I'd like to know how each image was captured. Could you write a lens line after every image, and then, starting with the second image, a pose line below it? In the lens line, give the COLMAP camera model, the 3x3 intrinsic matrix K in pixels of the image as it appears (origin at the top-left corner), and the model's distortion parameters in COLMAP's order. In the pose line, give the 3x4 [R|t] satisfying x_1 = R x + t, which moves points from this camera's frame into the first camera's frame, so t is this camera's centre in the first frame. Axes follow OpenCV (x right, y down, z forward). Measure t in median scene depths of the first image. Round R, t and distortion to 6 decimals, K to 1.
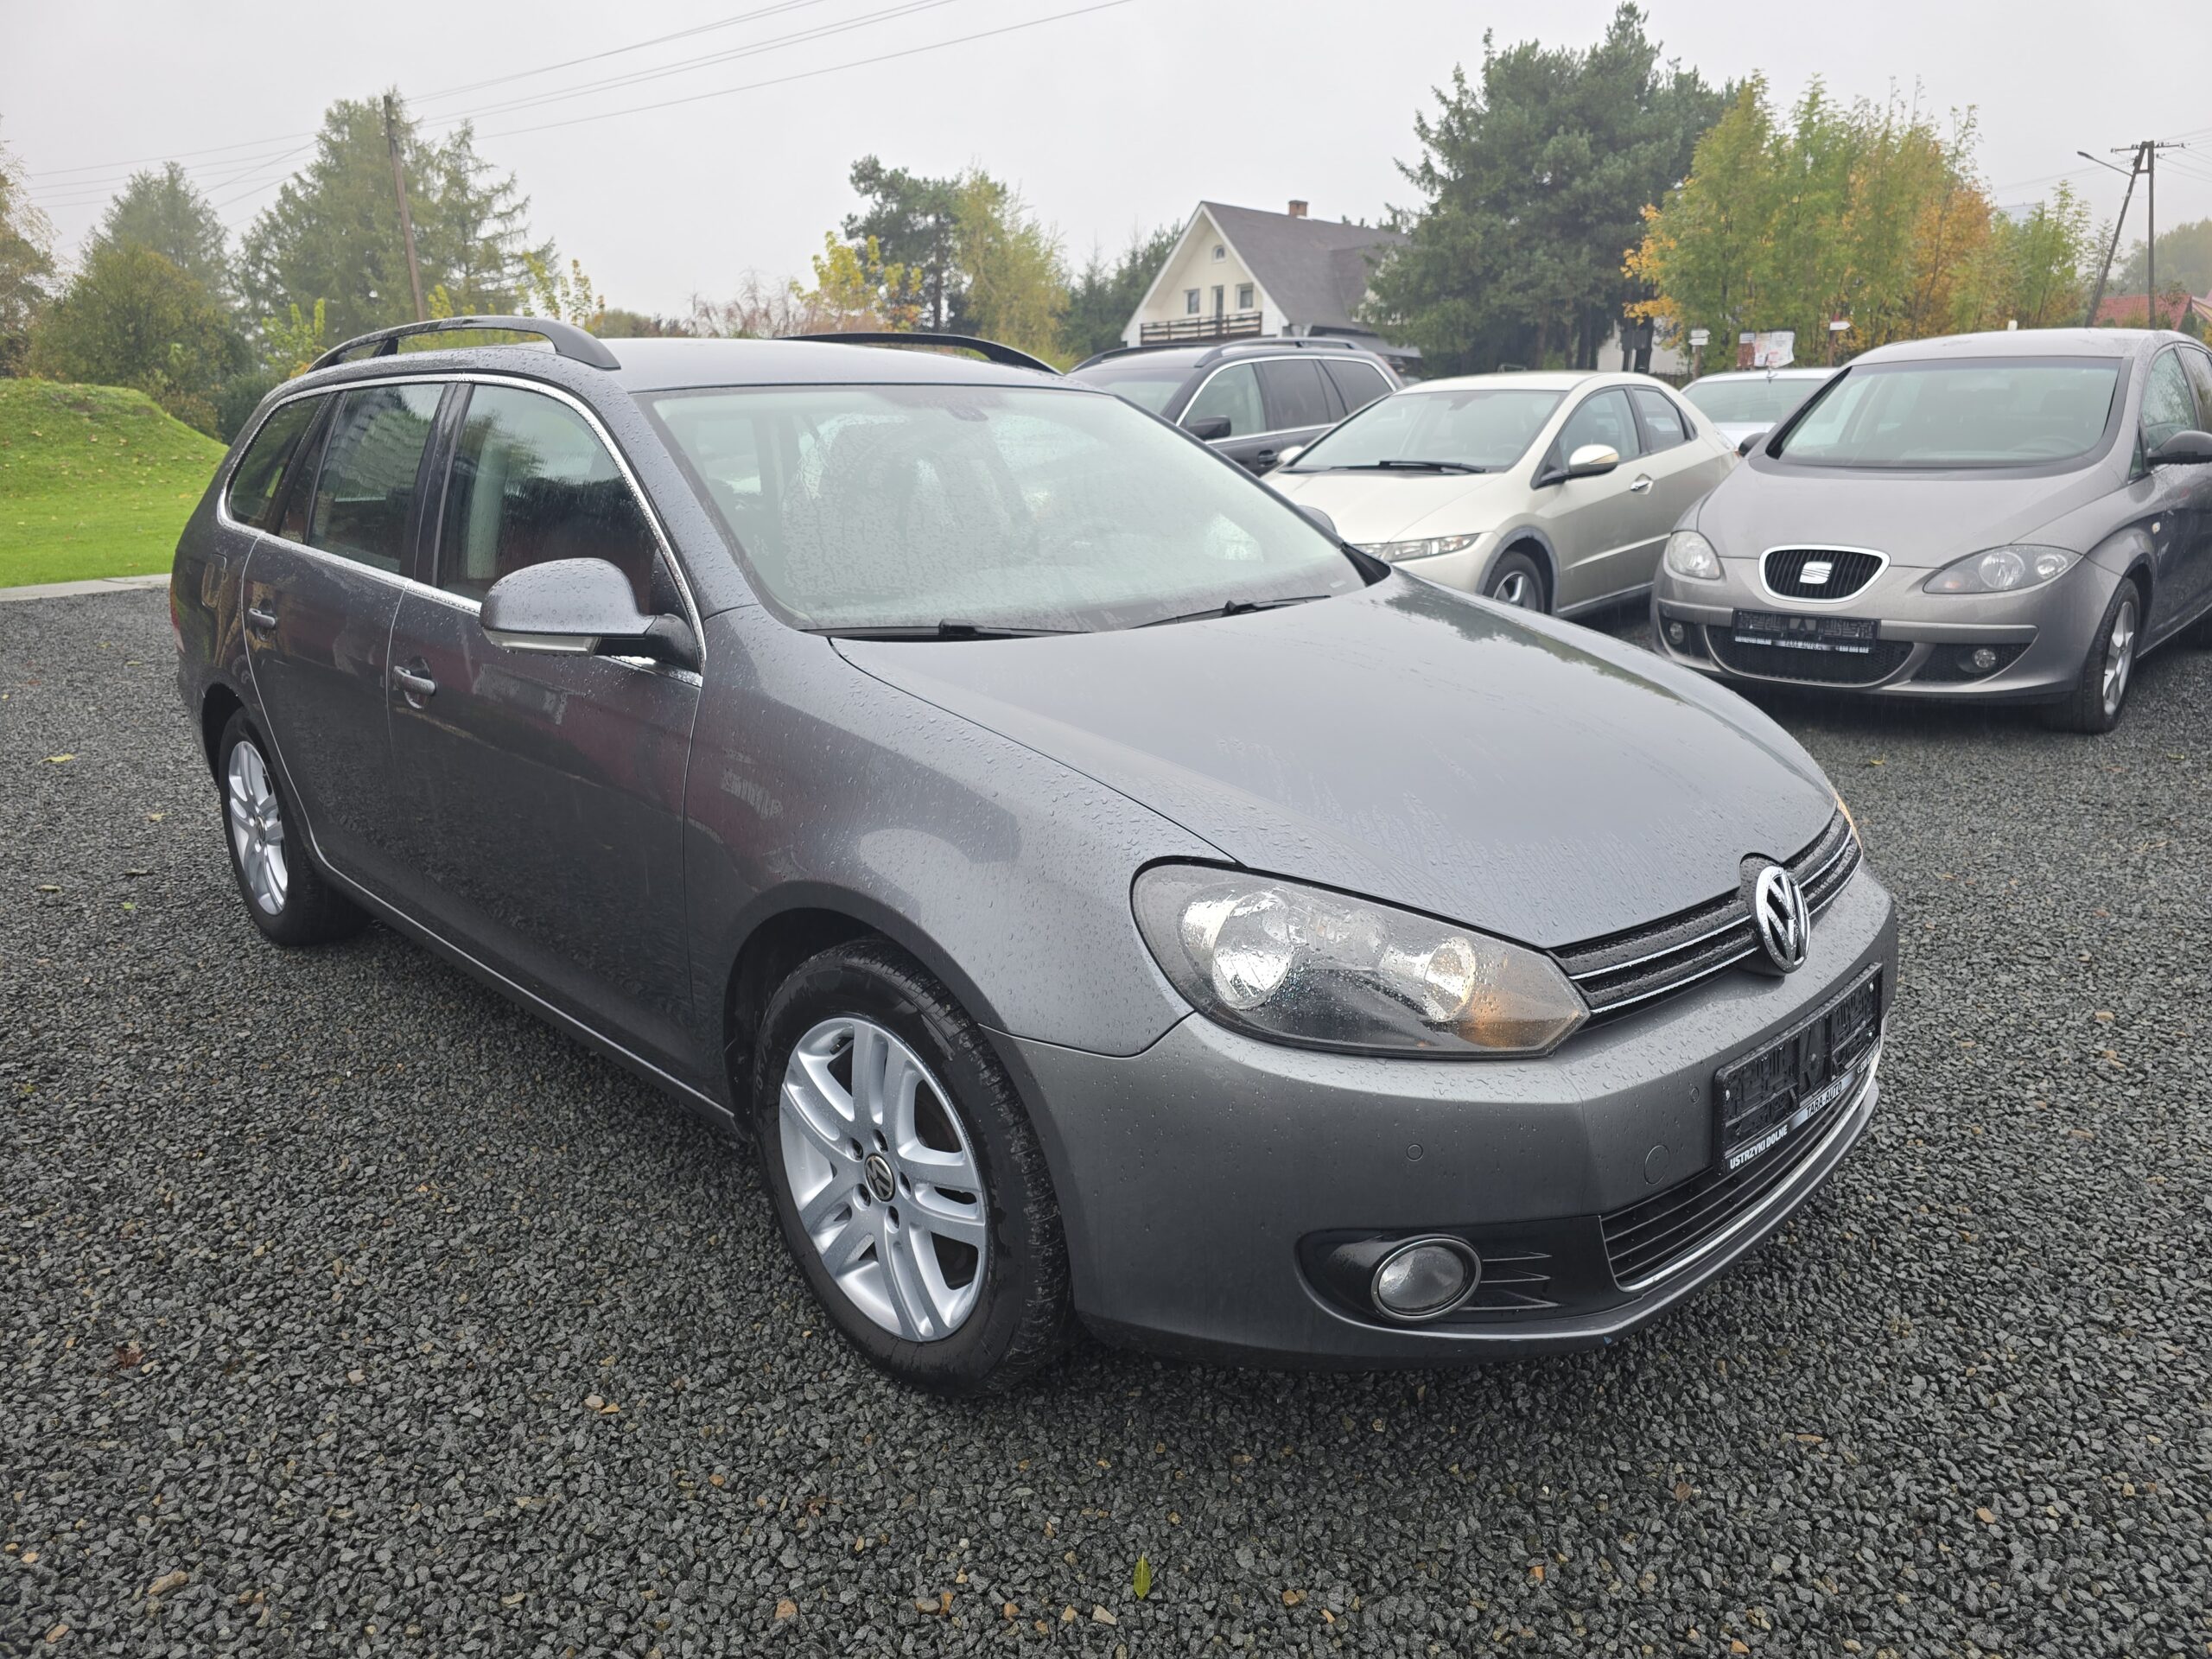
lens RADIAL K [[1481.8, 0, 1097.8], [0, 1481.8, 817.2], [0, 0, 1]] dist [0.031389, -0.026106]
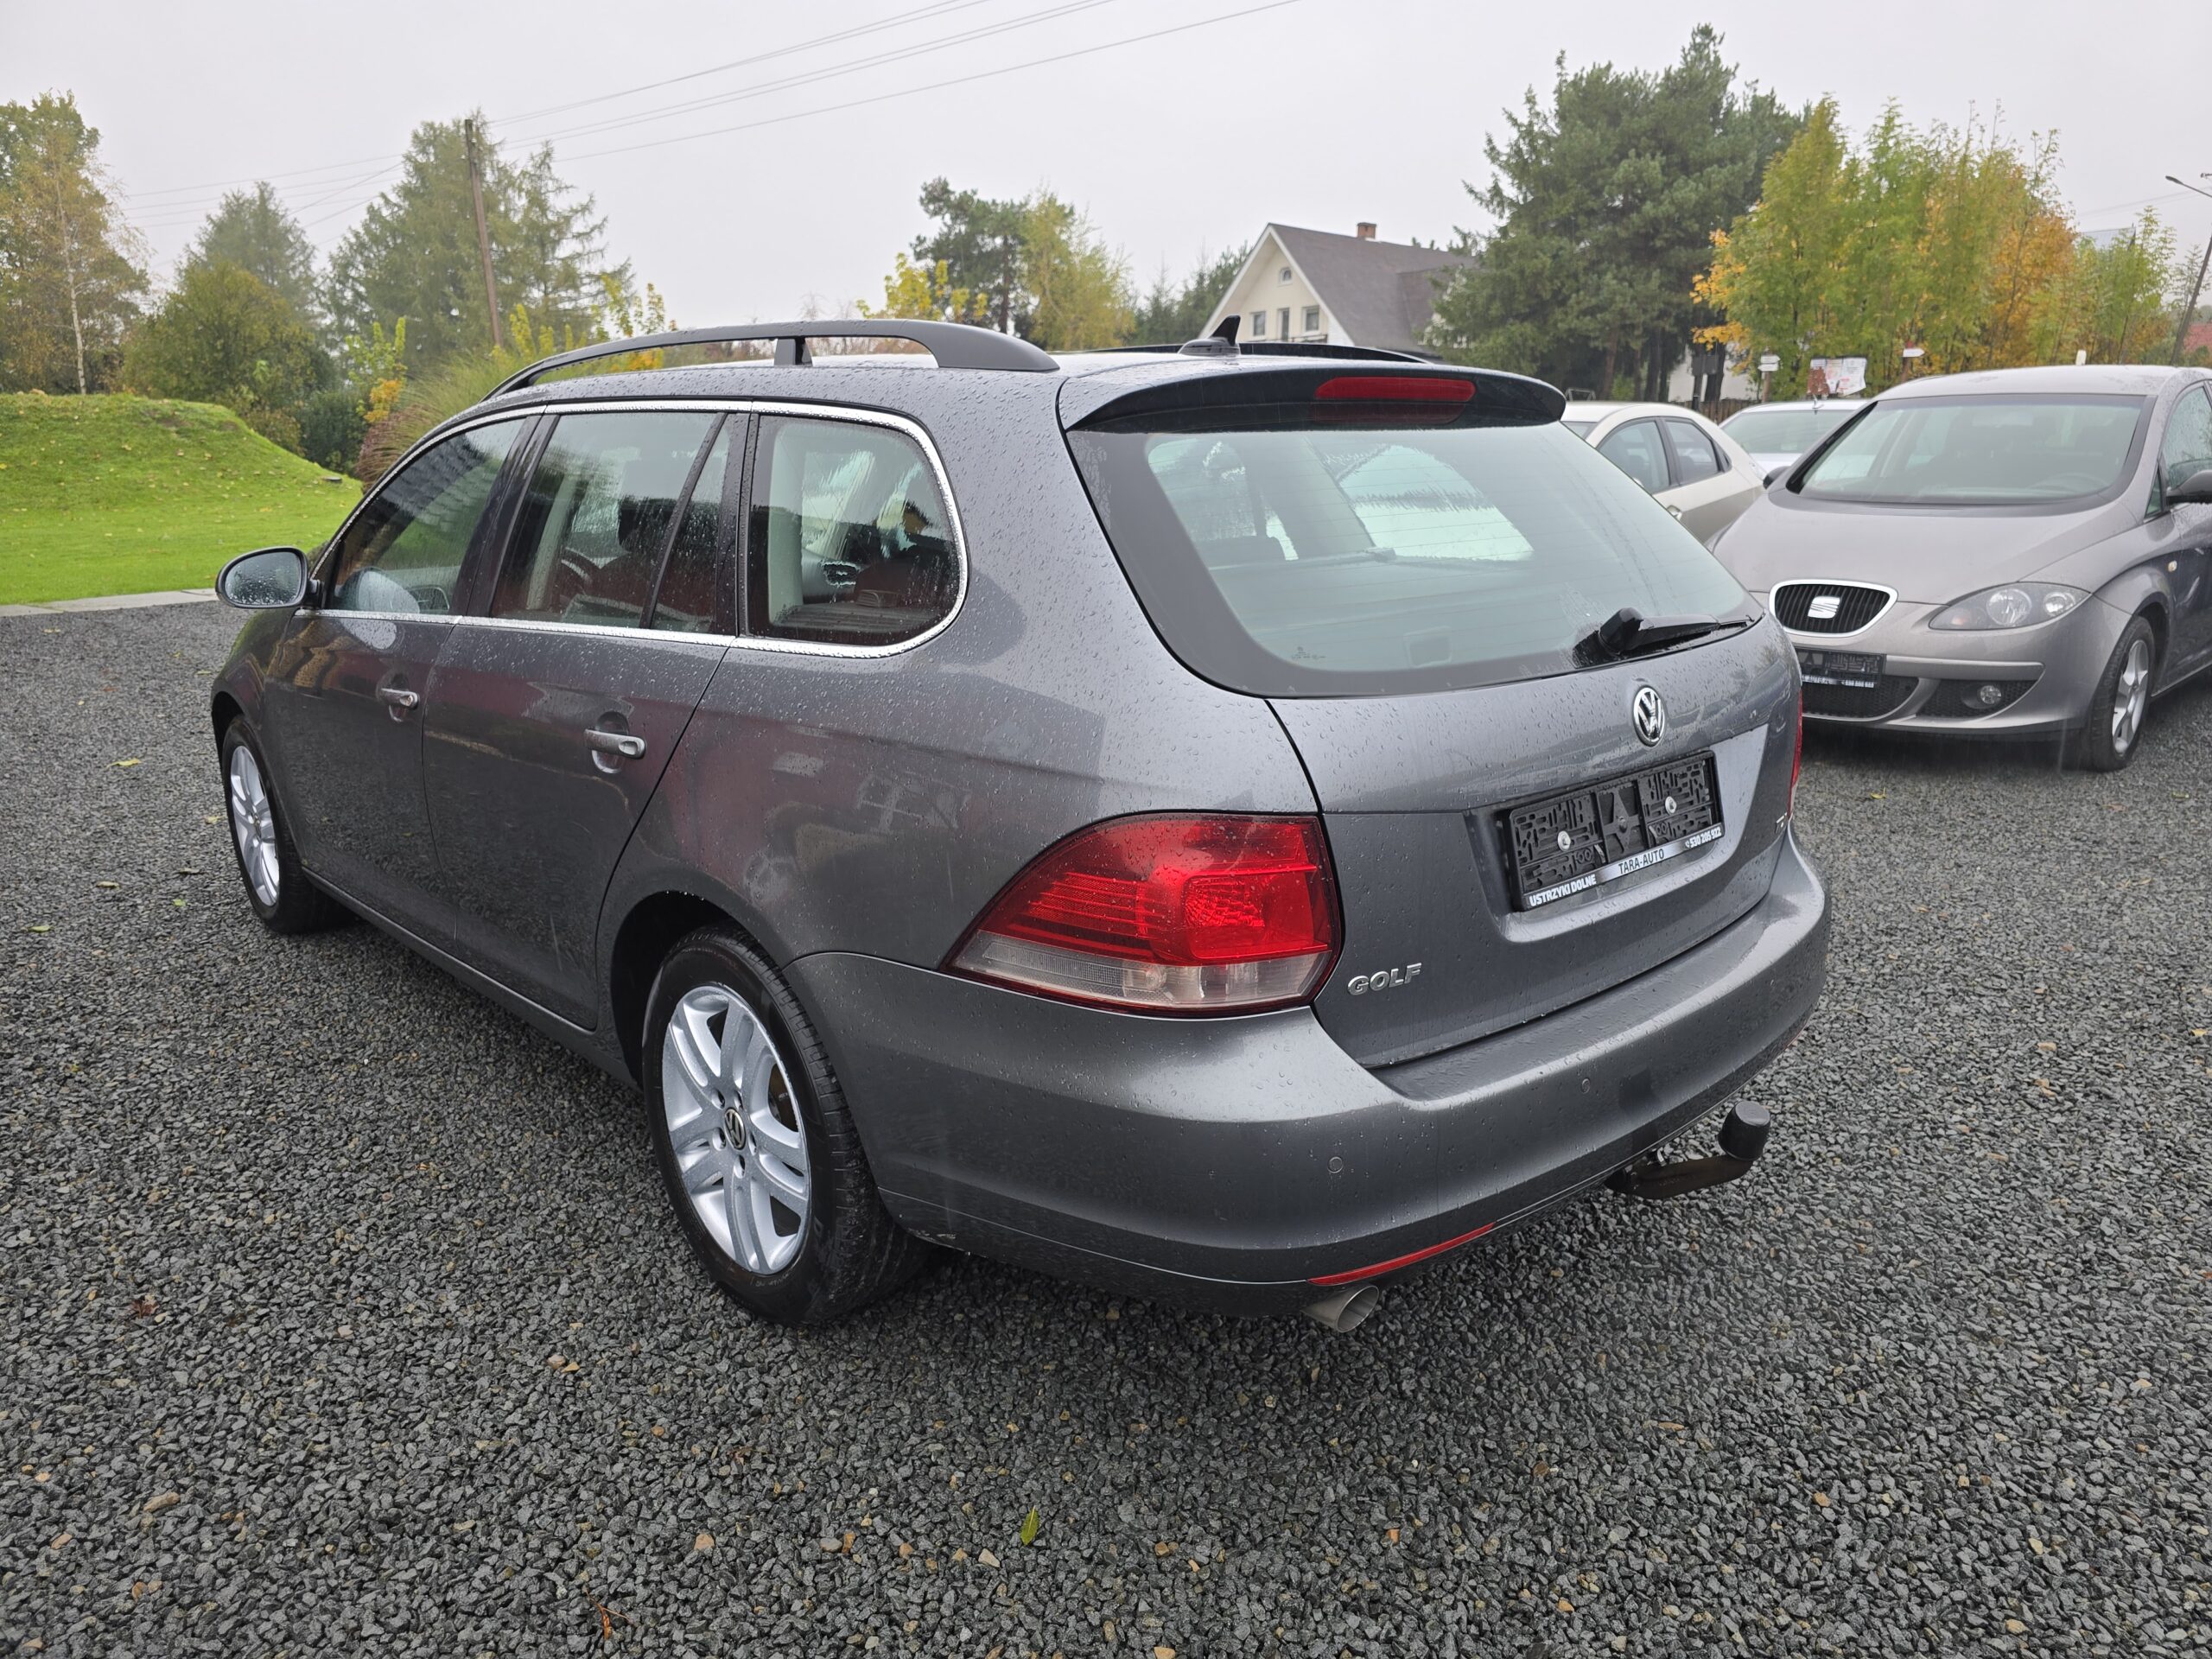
lens RADIAL K [[1481.8, 0, 1097.7], [0, 1481.8, 838.0], [0, 0, 1]] dist [0.031389, -0.026106]
pose [[0.999073, 0.018421, -0.038909, 0.079457], [-0.018436, 0.999830, -0.000019, 0.002984], [0.038902, 0.000736, 0.999243, -0.063192]]
